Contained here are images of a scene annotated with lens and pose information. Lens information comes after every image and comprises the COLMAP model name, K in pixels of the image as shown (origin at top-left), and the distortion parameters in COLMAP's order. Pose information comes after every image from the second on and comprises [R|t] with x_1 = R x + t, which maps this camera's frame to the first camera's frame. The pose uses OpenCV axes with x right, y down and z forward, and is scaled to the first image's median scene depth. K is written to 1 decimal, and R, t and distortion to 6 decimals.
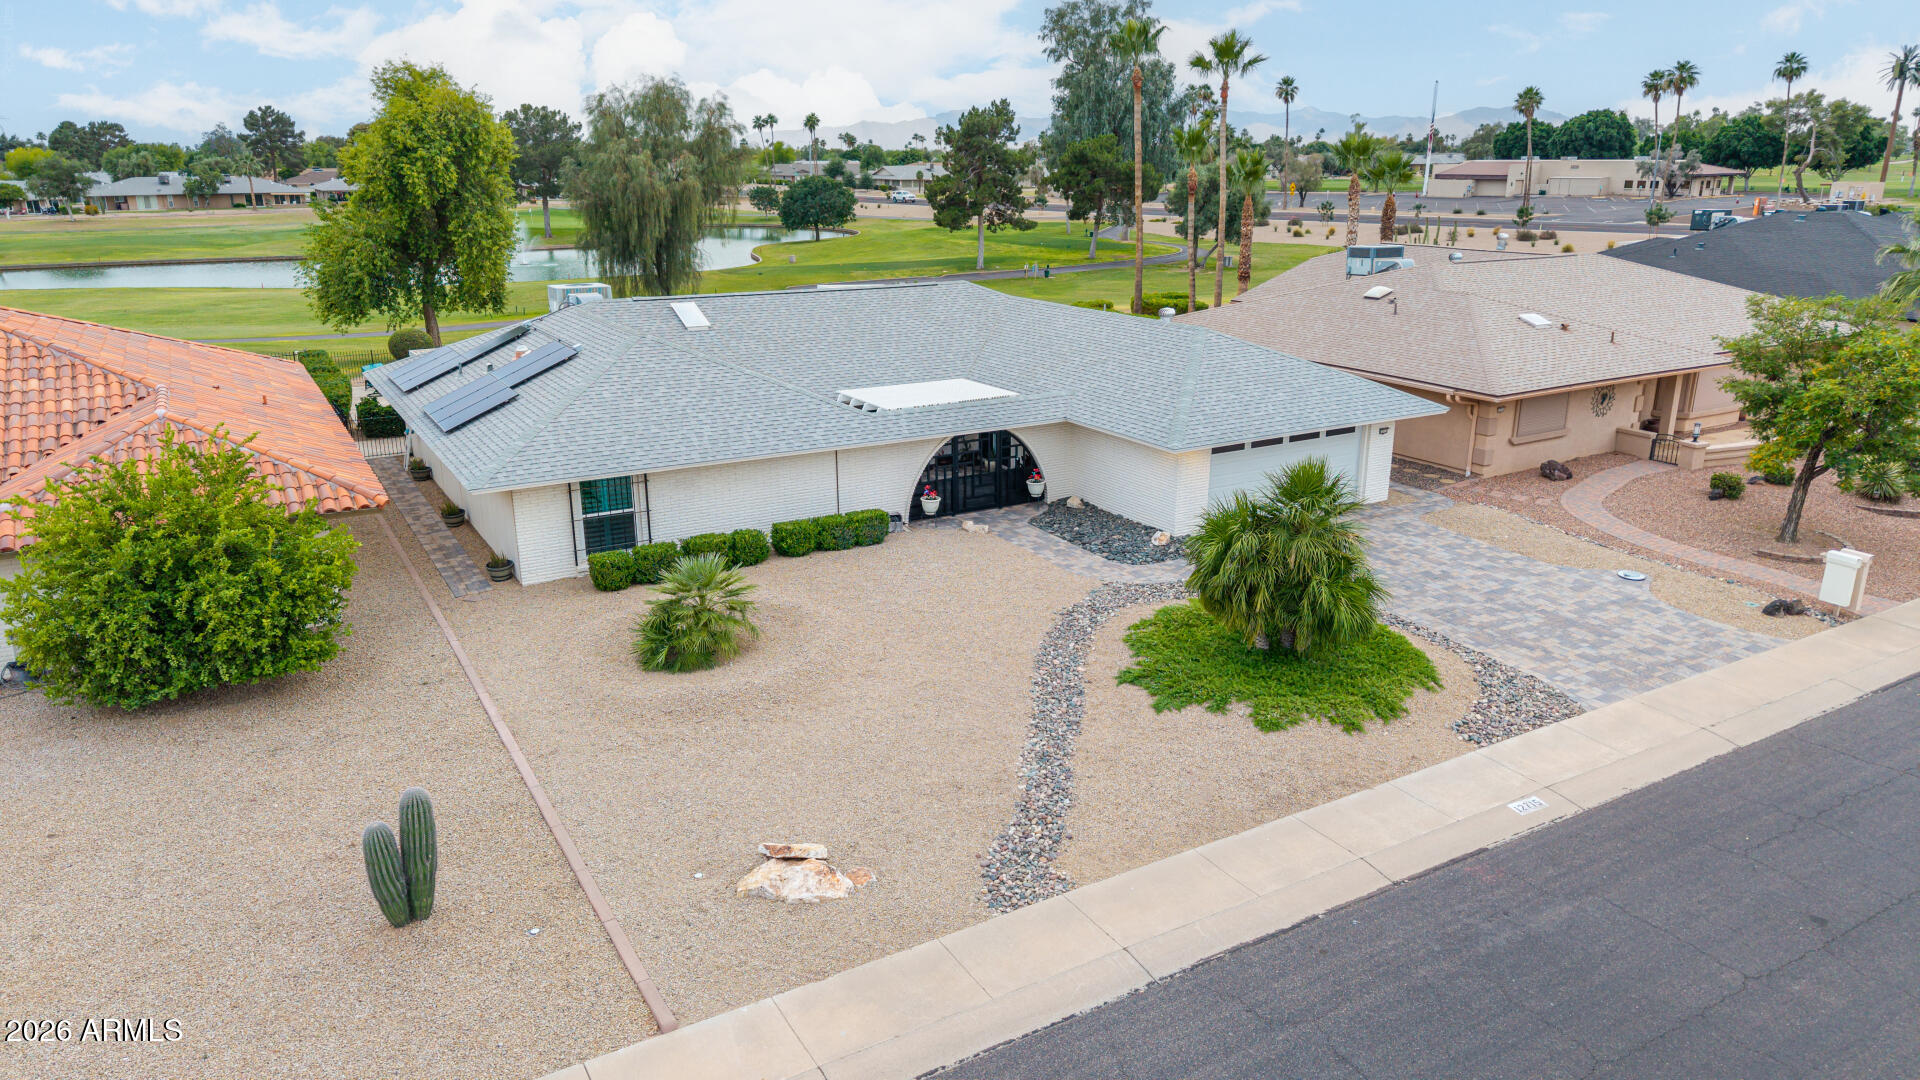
lens RADIAL K [[1279.6, 0, 962.8], [0, 1279.6, 543.7], [0, 0, 1]] dist [0.029062, -0.032134]
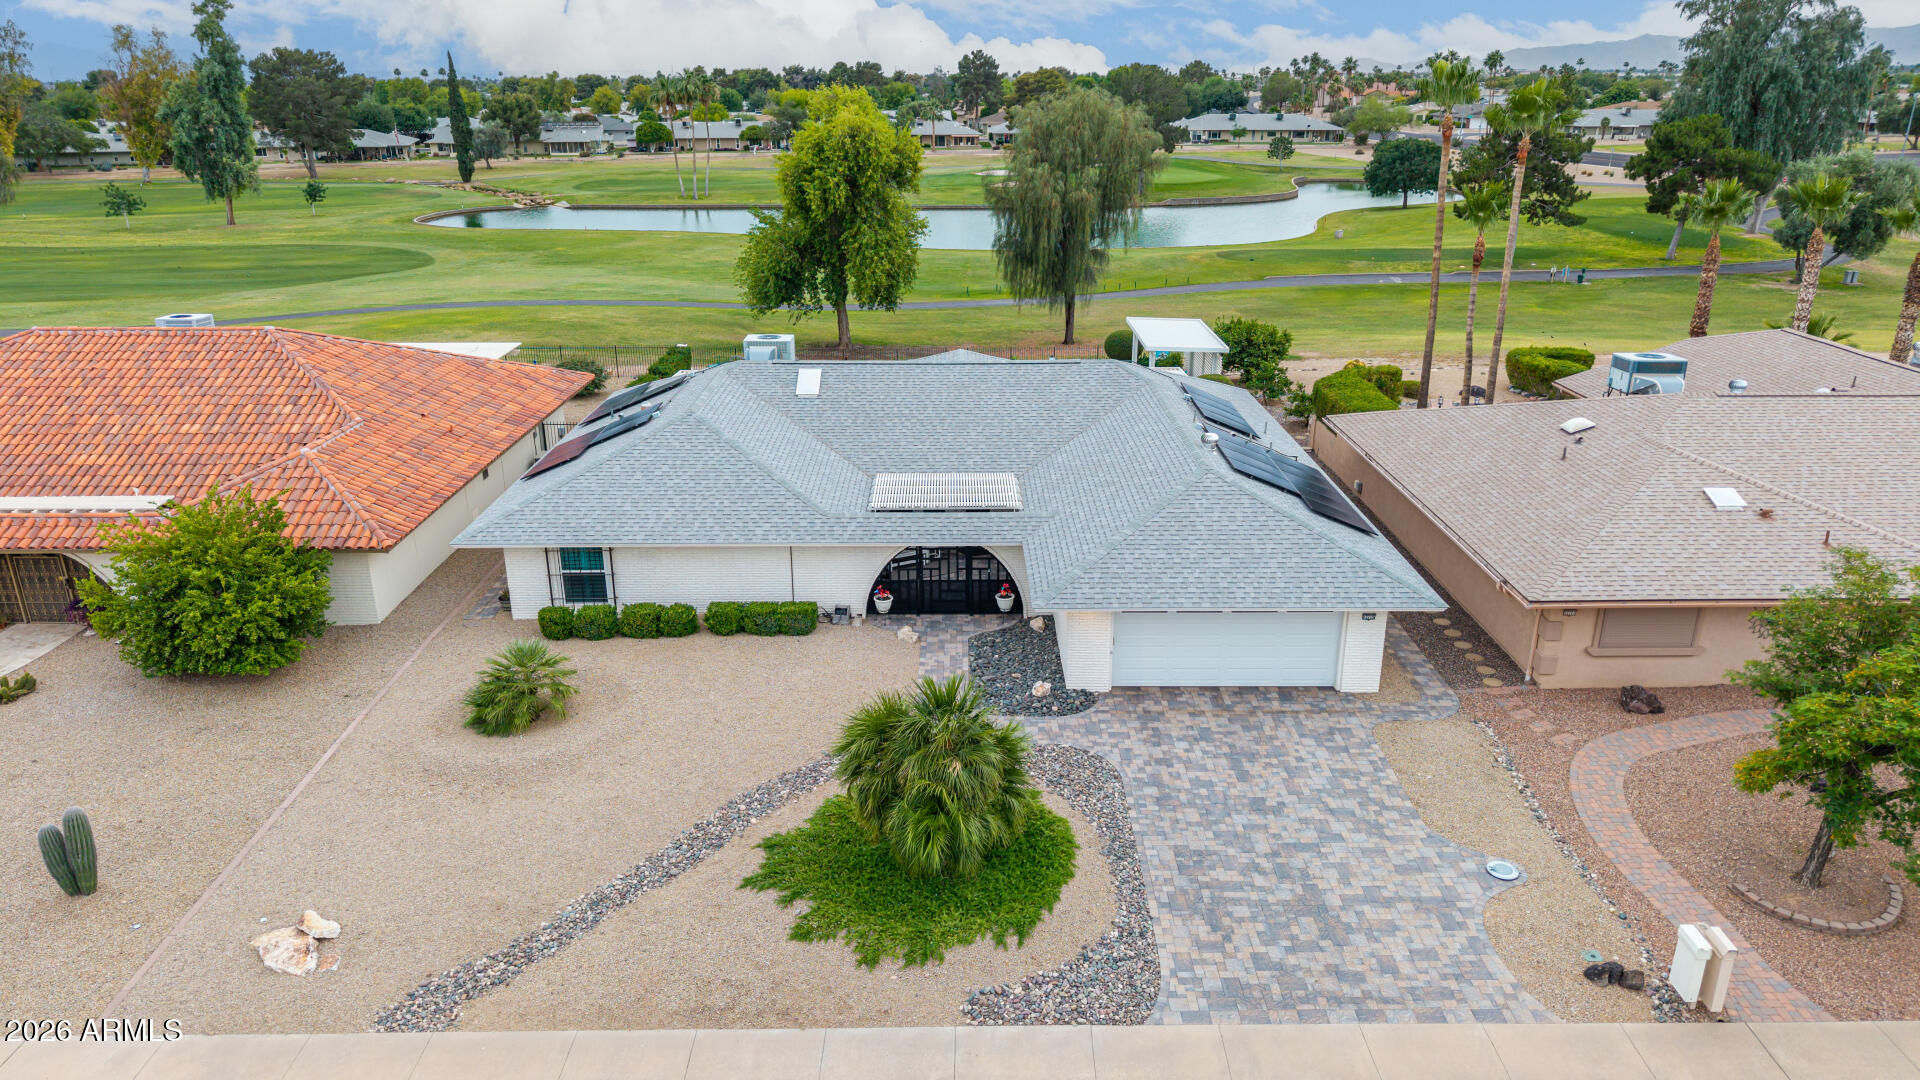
lens RADIAL K [[1279.6, 0, 964.2], [0, 1279.6, 546.3], [0, 0, 1]] dist [0.029062, -0.032134]
pose [[0.862620, 0.174176, -0.474920, 0.574764], [-0.146531, 0.984637, 0.094964, -0.205572], [0.484164, -0.012327, 0.874890, 0.118378]]
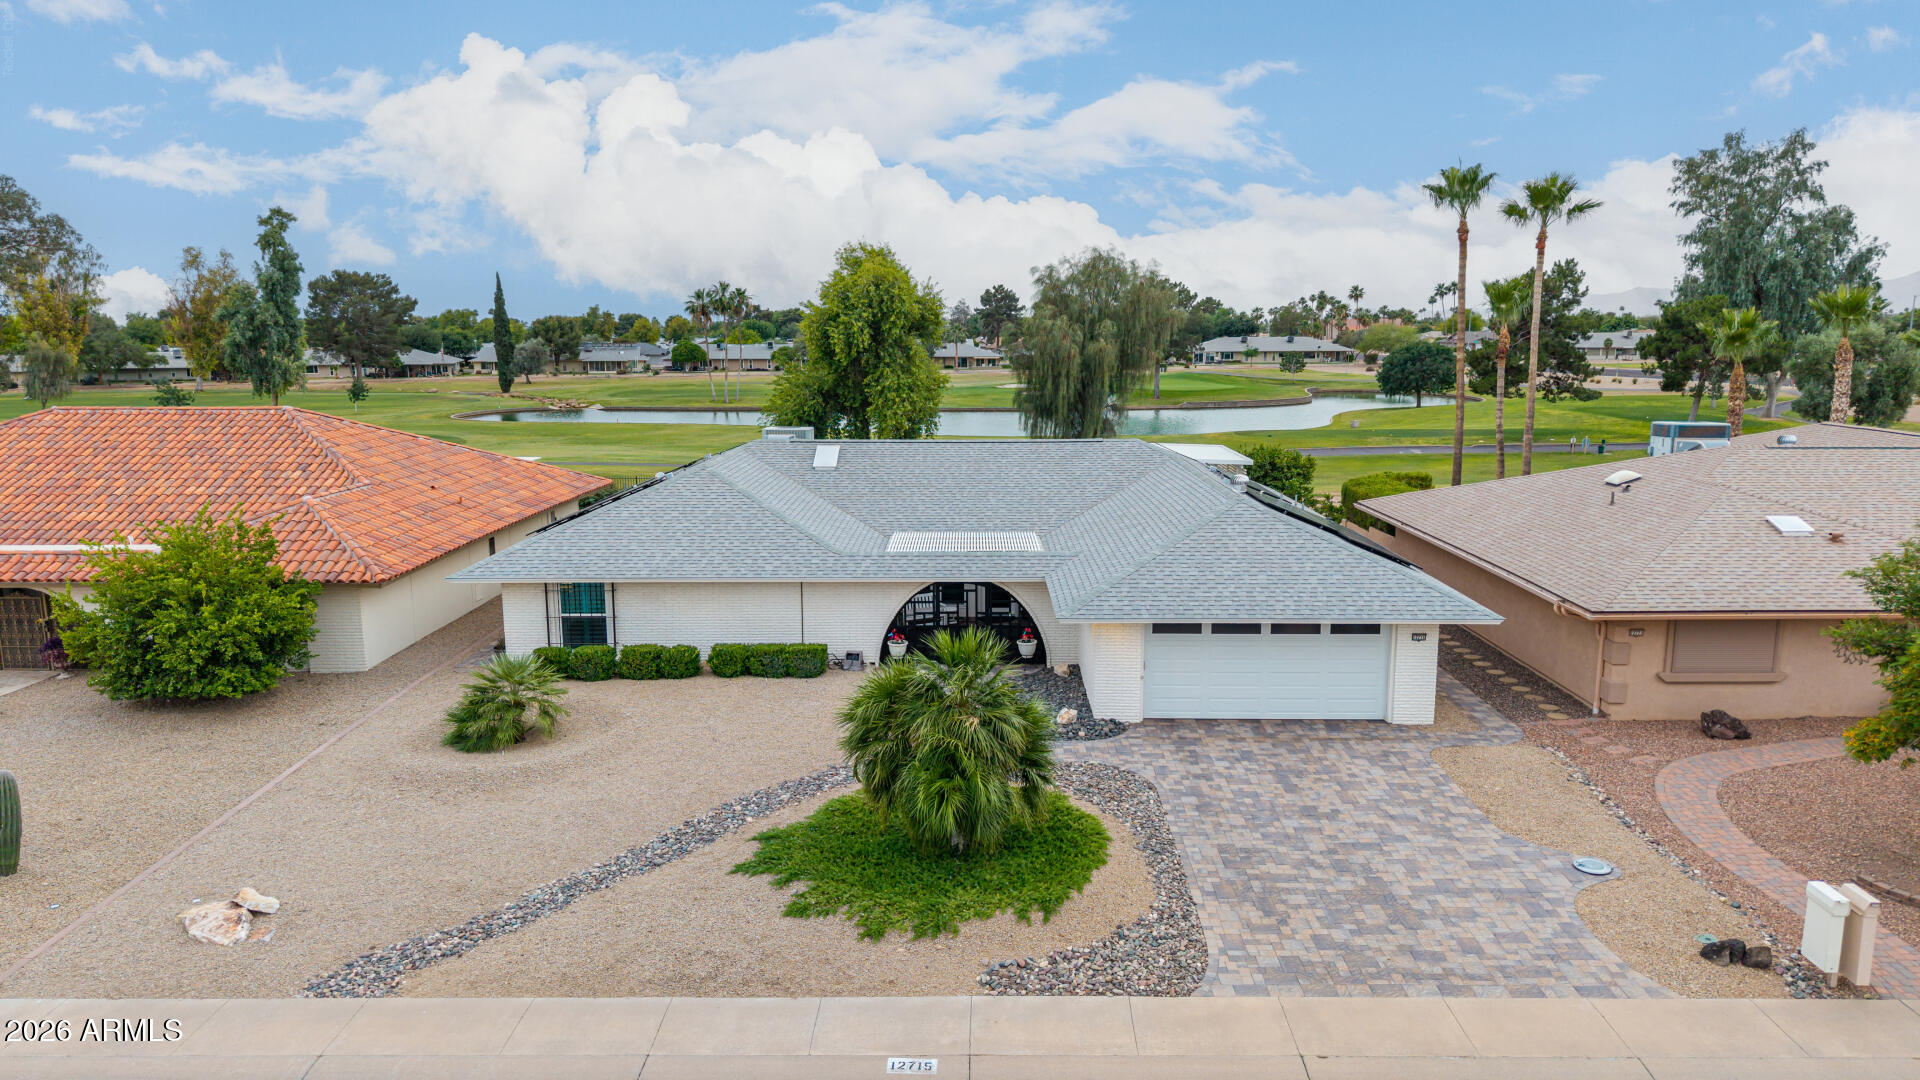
lens RADIAL K [[1279.6, 0, 964.1], [0, 1279.6, 547.8], [0, 0, 1]] dist [0.029062, -0.032134]
pose [[0.853837, 0.088318, -0.512994, 0.571633], [-0.149953, 0.985457, -0.079928, -0.041032], [0.498474, 0.145171, 0.854663, 0.177171]]
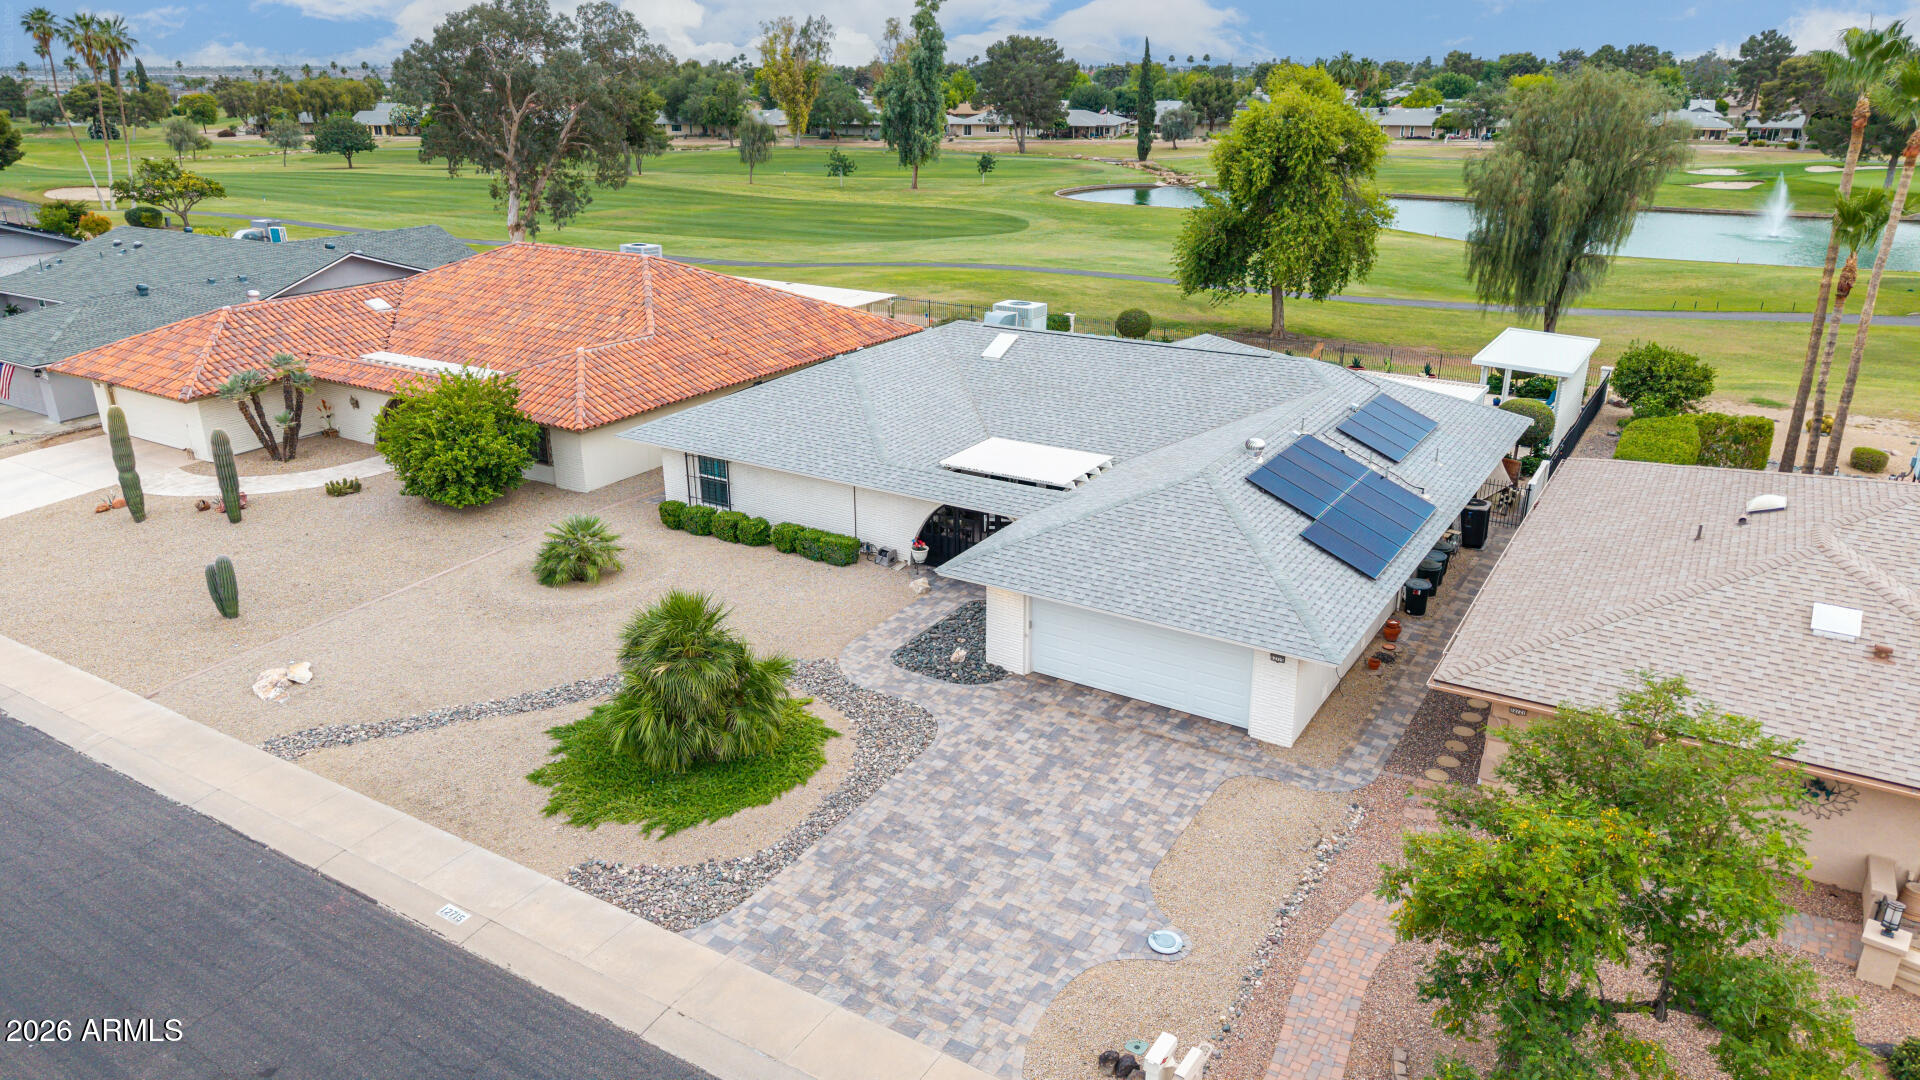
lens RADIAL K [[1279.6, 0, 967.9], [0, 1279.6, 553.3], [0, 0, 1]] dist [0.029062, -0.032134]
pose [[0.463074, 0.317193, -0.827618, 0.992940], [-0.257600, 0.941626, 0.216754, -0.307851], [0.848059, 0.112822, 0.517751, 0.505394]]
